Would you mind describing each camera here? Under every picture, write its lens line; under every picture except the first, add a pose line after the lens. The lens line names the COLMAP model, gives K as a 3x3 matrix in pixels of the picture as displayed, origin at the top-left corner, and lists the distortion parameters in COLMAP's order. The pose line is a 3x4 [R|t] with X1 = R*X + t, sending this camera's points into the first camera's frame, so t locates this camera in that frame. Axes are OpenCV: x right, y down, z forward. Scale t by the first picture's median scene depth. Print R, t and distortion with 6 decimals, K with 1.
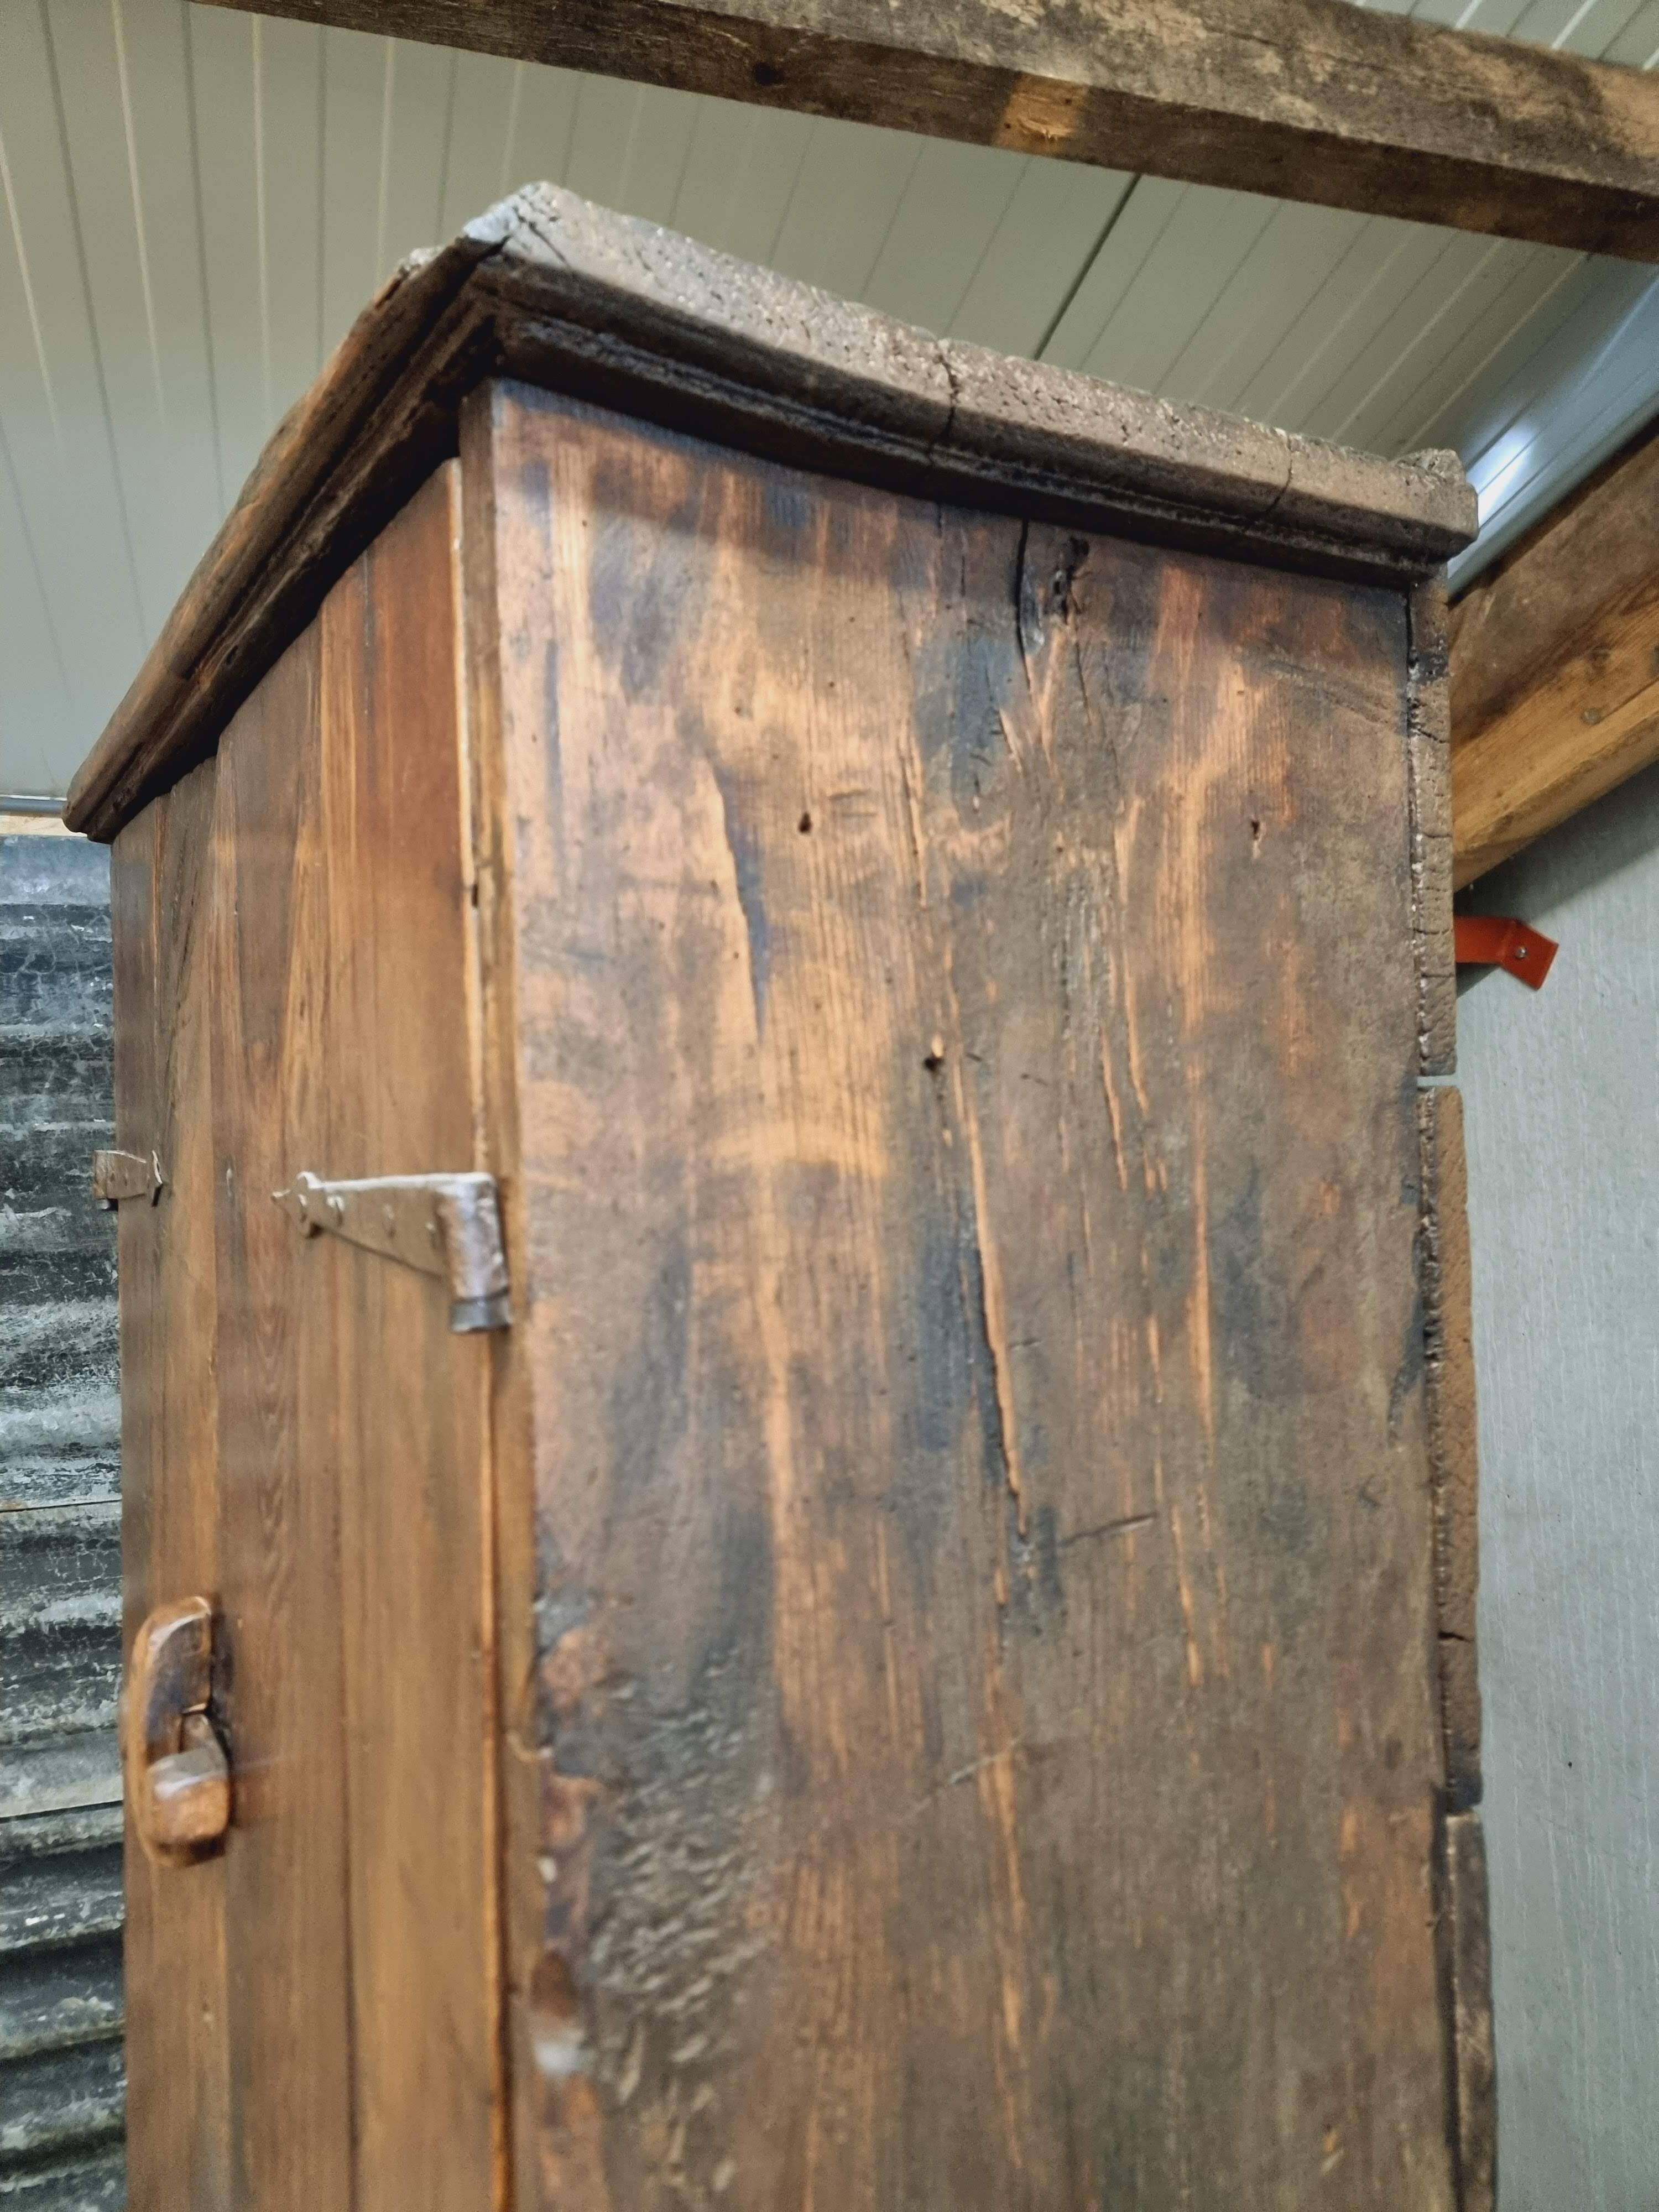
lens RADIAL K [[1521.2, 0, 812.5], [0, 1521.2, 1089.3], [0, 0, 1]] dist [0.060757, -0.051687]
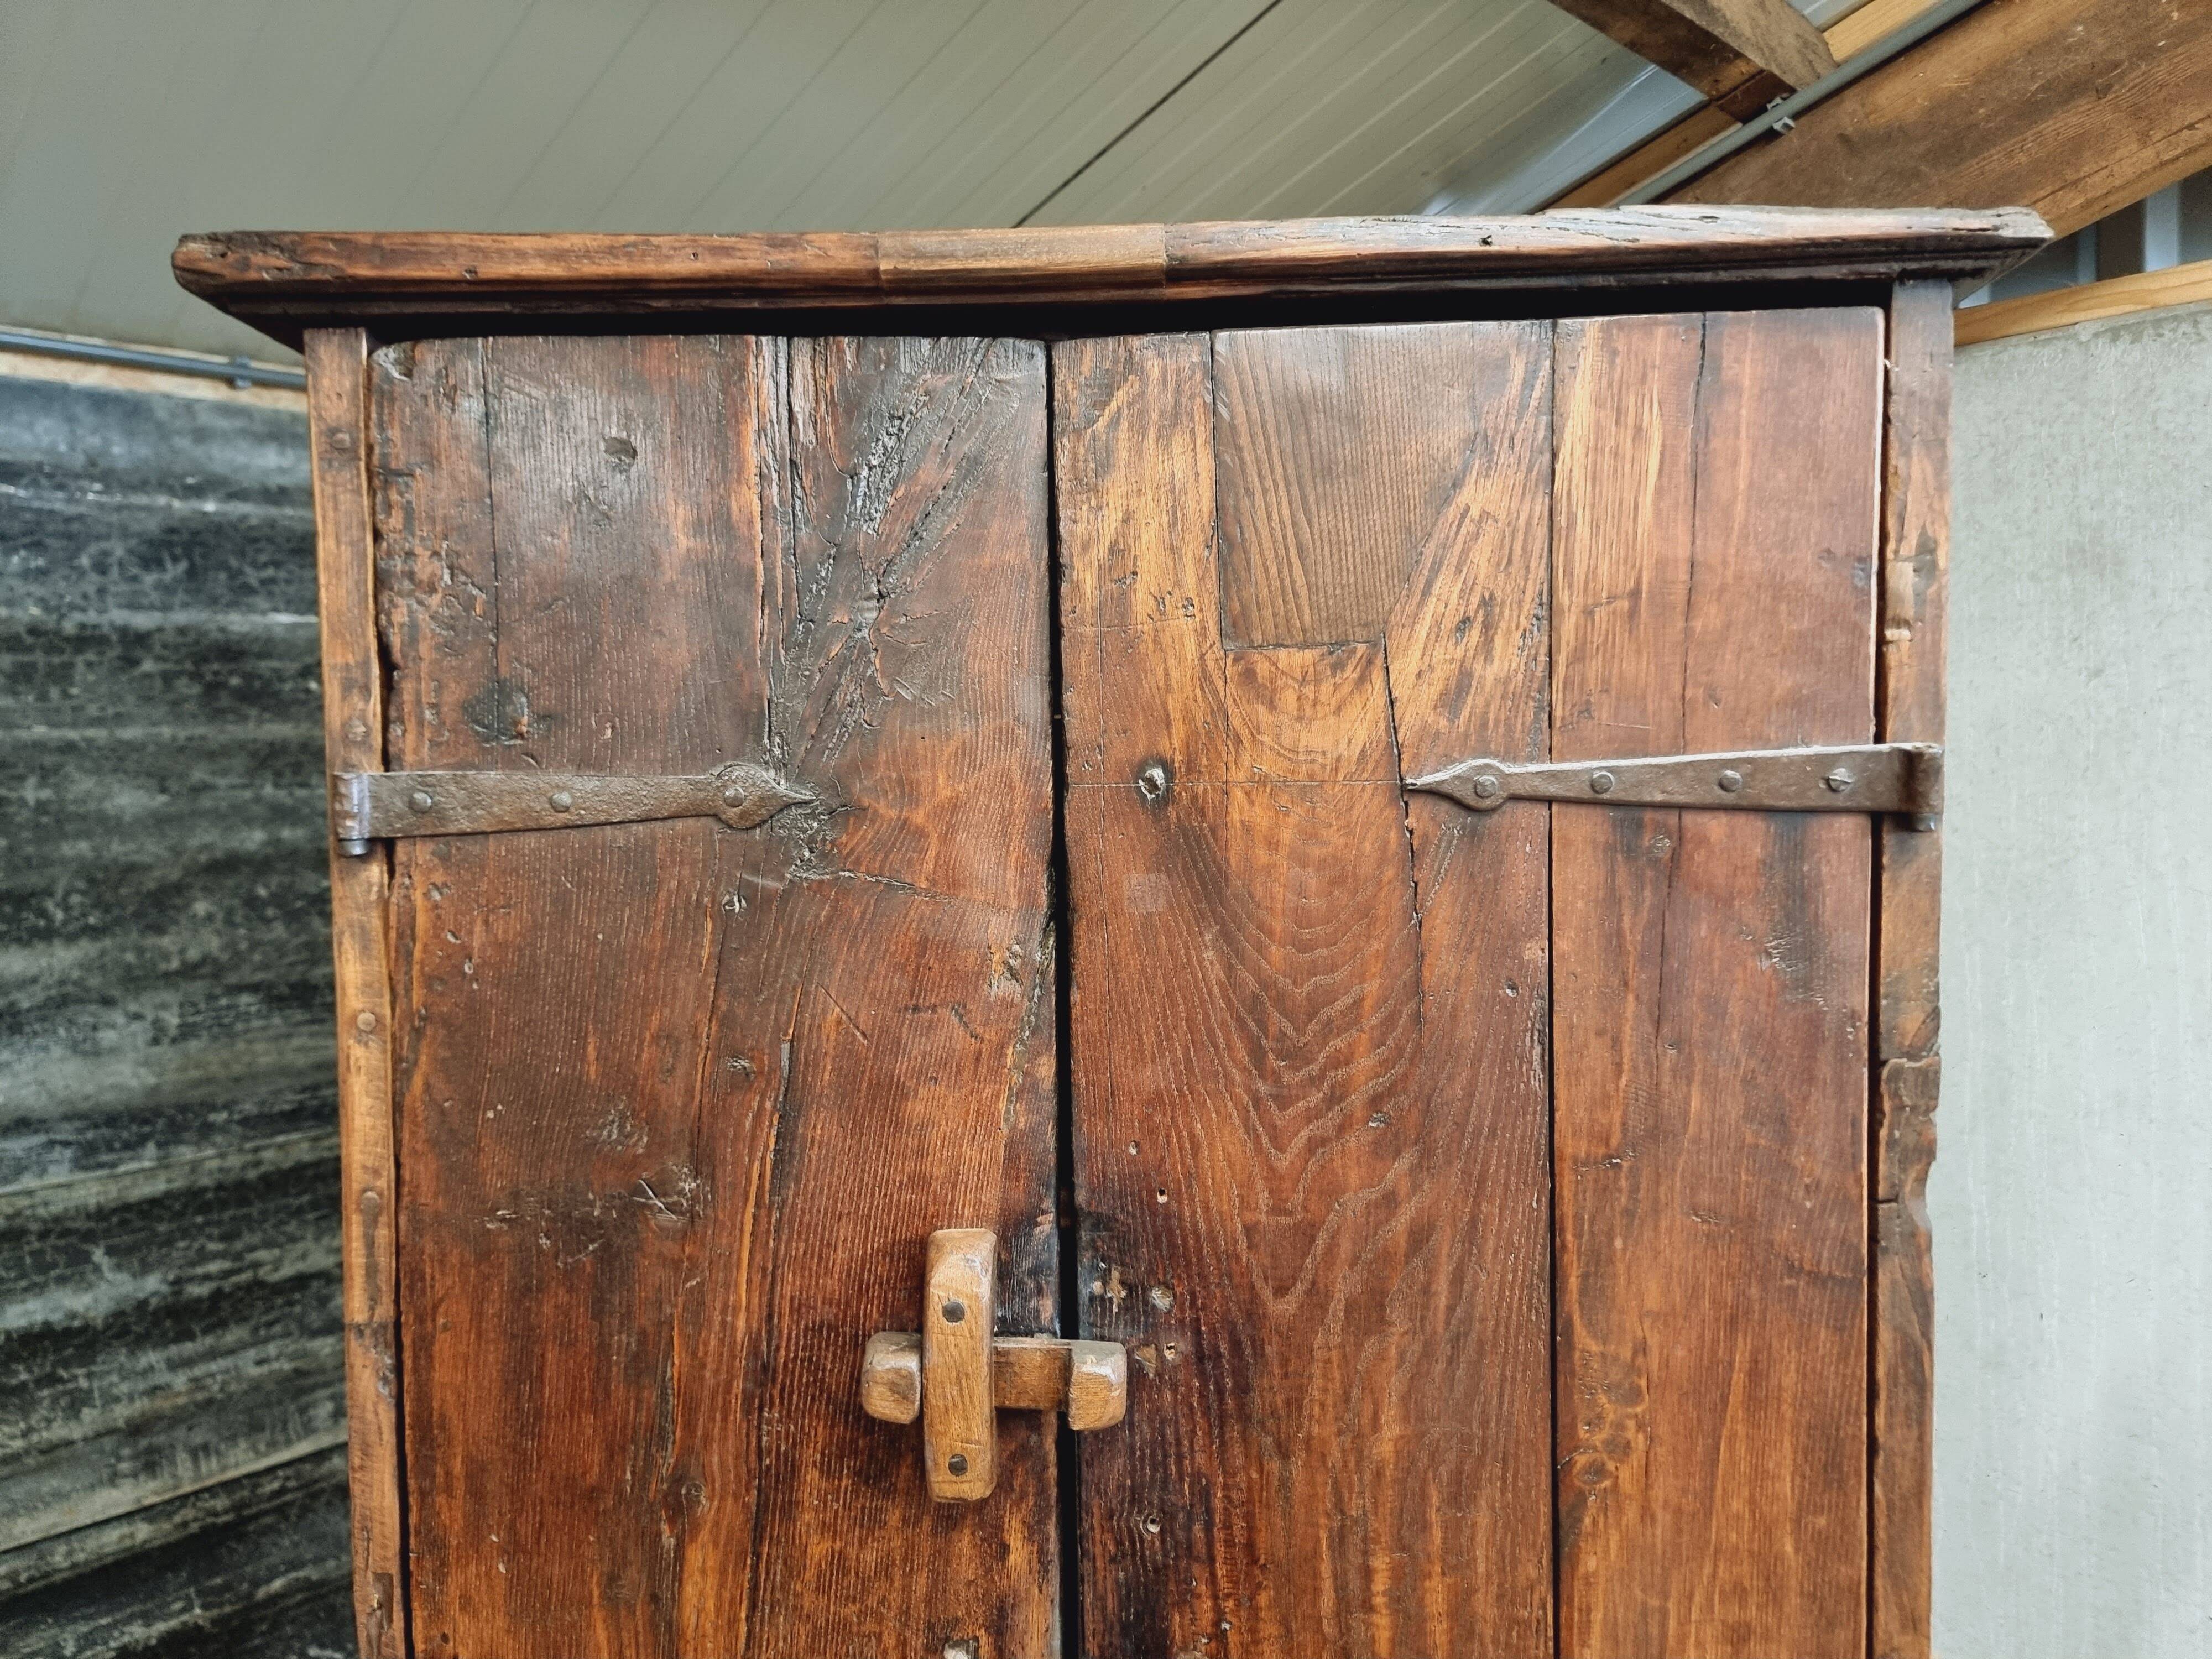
lens RADIAL K [[1521.9, 0, 1123.1], [0, 1521.9, 826.0], [0, 0, 1]] dist [0.057687, -0.053104]
pose [[0.888725, -0.024058, 0.457808, -0.332163], [-0.010501, 0.997292, 0.072792, 0.006282], [-0.458320, -0.069500, 0.886066, 0.003507]]
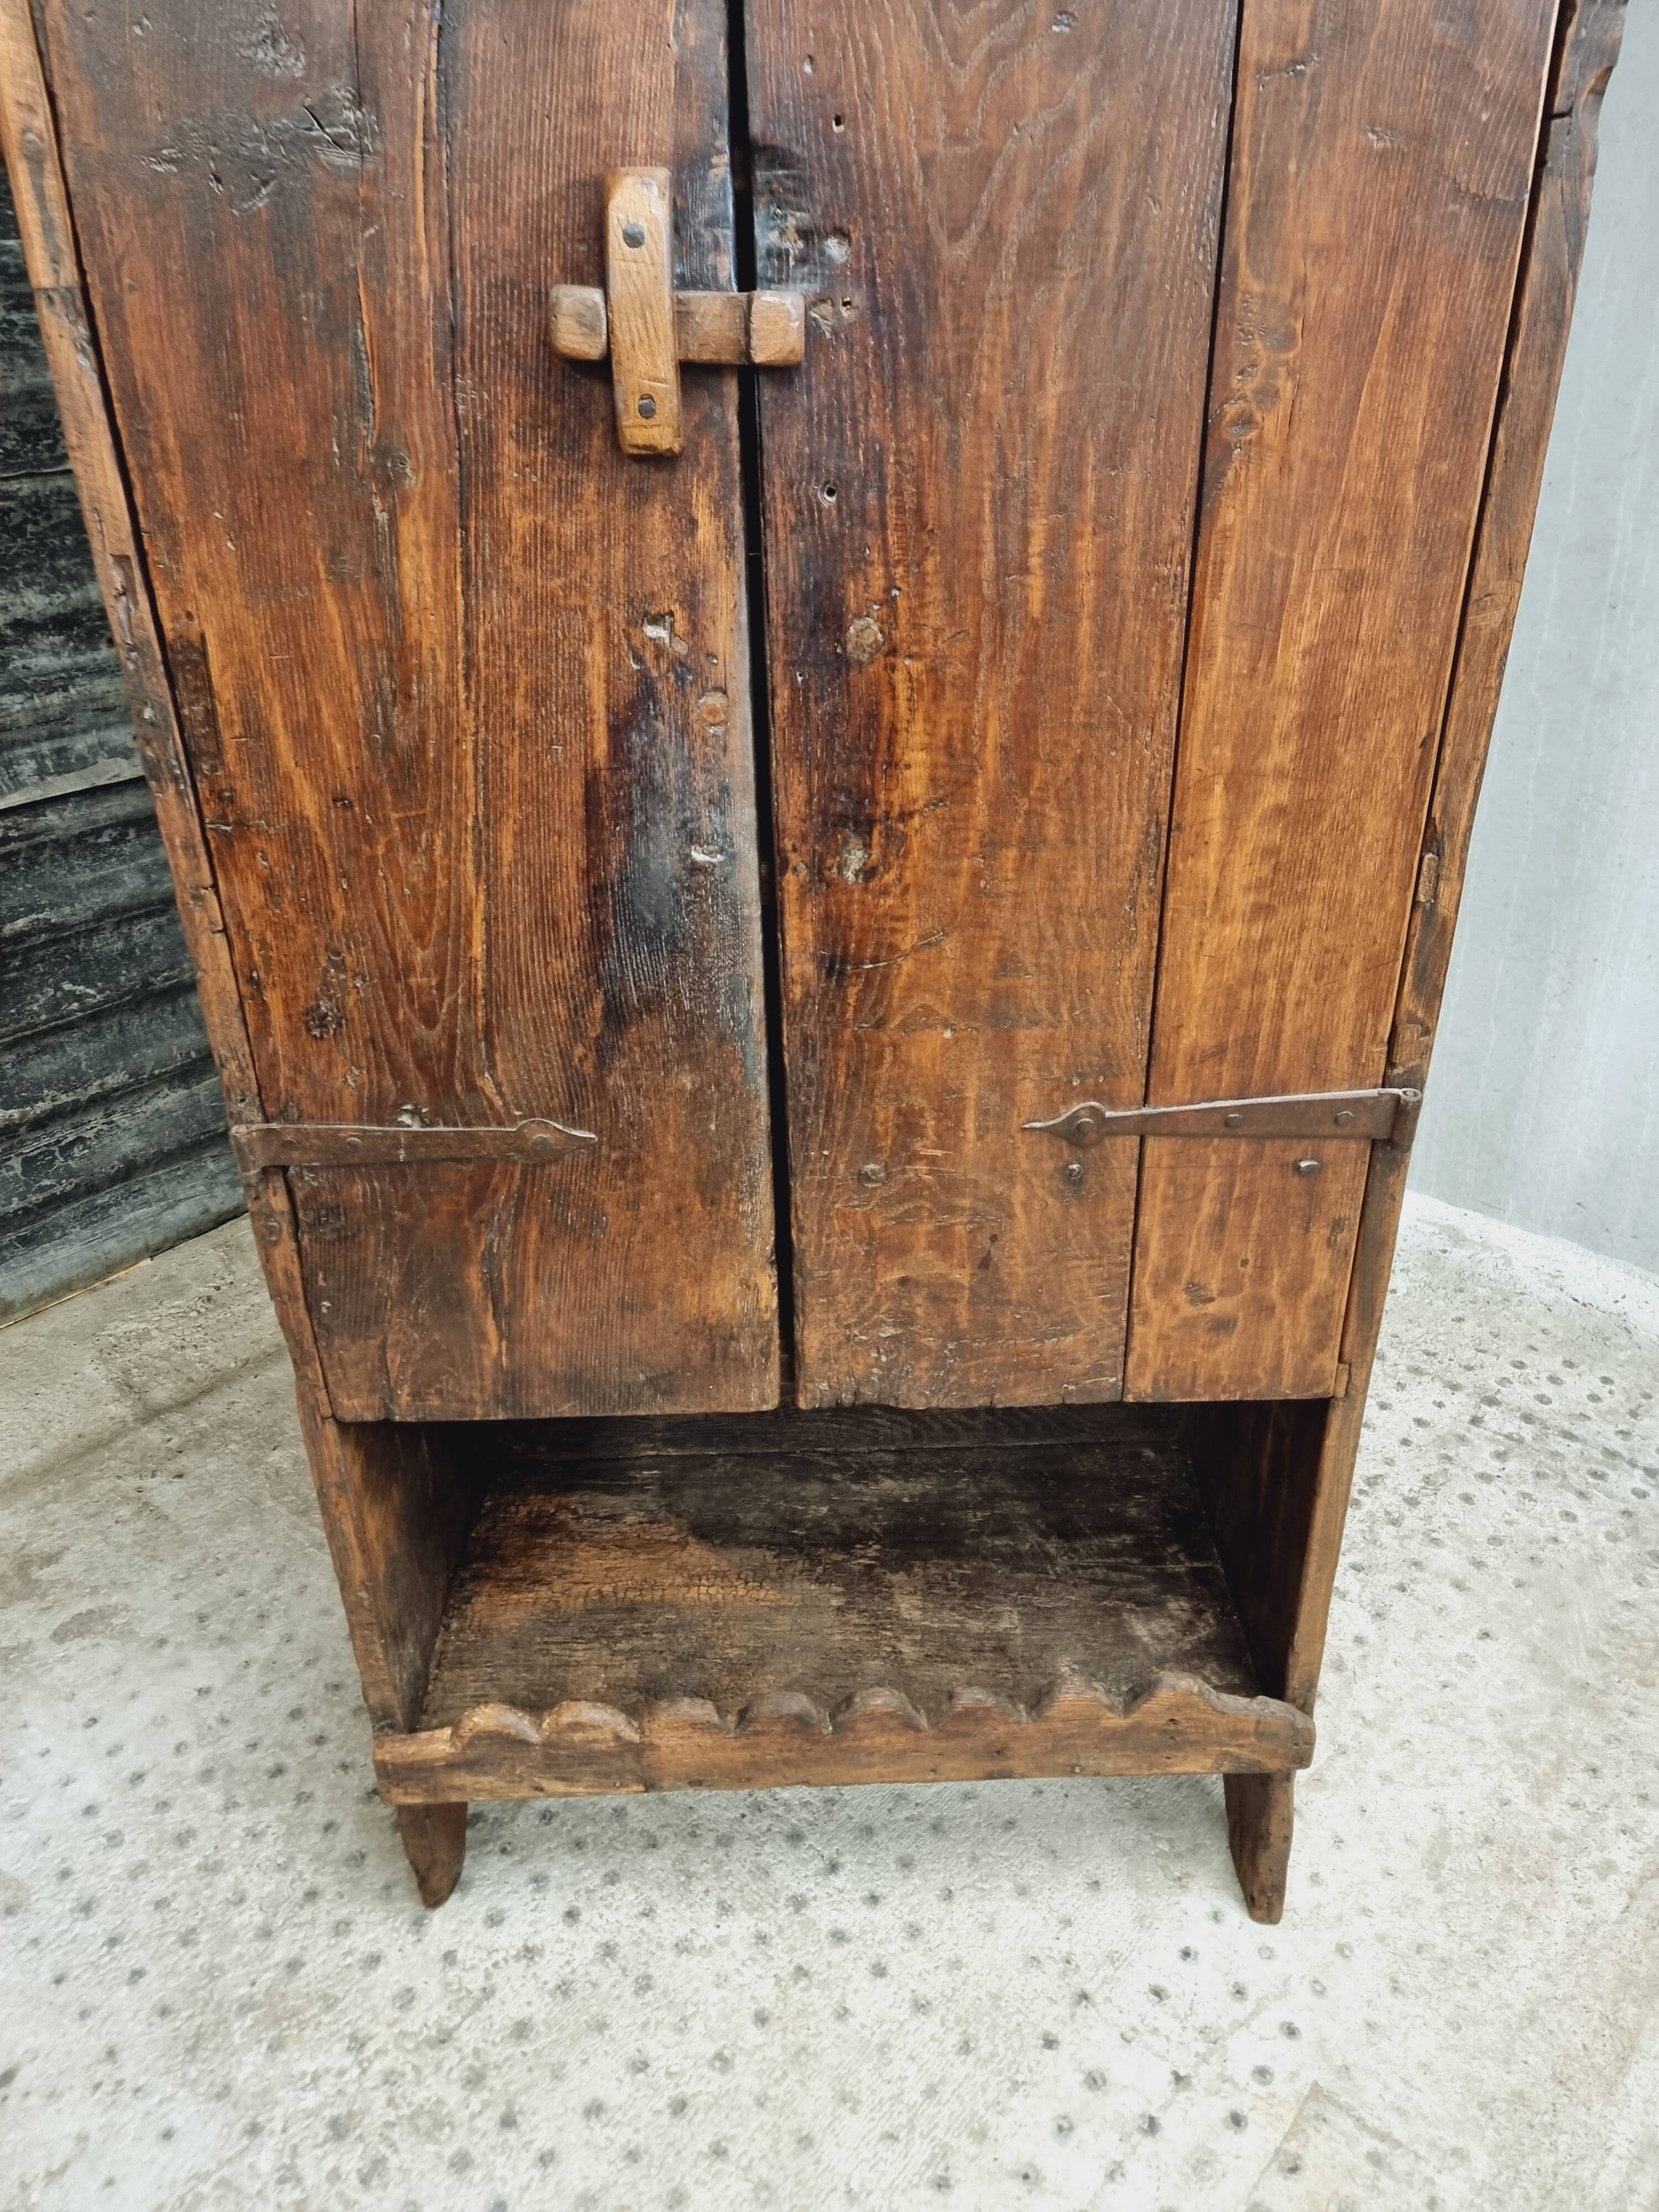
lens RADIAL K [[1521.9, 0, 808.3], [0, 1521.9, 1117.3], [0, 0, 1]] dist [0.057687, -0.053104]
pose [[0.875012, -0.232362, 0.424690, -0.374590], [-0.000768, 0.876609, 0.481203, 0.156693], [-0.484100, -0.421385, 0.766865, -0.058258]]
